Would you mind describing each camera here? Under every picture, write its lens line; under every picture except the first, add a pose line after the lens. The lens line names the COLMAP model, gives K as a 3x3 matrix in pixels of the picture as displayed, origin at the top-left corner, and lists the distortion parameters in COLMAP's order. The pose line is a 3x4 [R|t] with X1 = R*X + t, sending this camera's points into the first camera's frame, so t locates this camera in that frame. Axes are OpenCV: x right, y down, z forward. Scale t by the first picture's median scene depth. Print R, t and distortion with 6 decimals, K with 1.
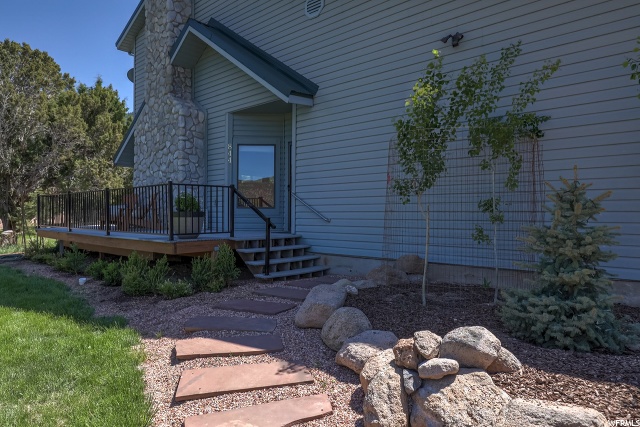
lens RADIAL K [[428.9, 0, 317.7], [0, 428.9, 213.9], [0, 0, 1]] dist [0.020770, -0.000621]
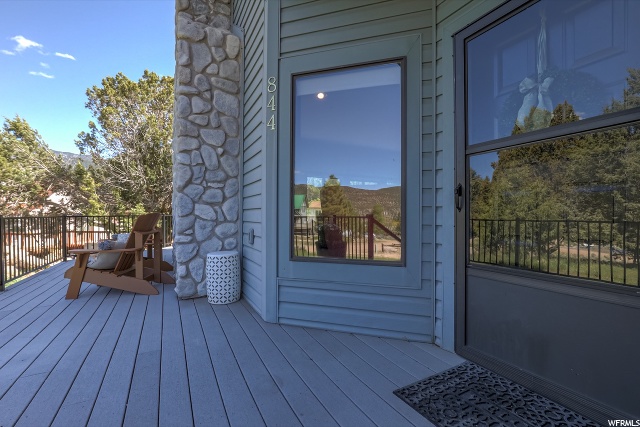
lens RADIAL K [[300.0, 0, 320.1], [0, 300.0, 213.6], [0, 0, 1]] dist [-0.011325, 0.000386]
pose [[0.945098, -0.005848, -0.326735, -0.099062], [0.003411, 0.999962, -0.008030, -0.055319], [0.326770, 0.006474, 0.945082, 0.889041]]
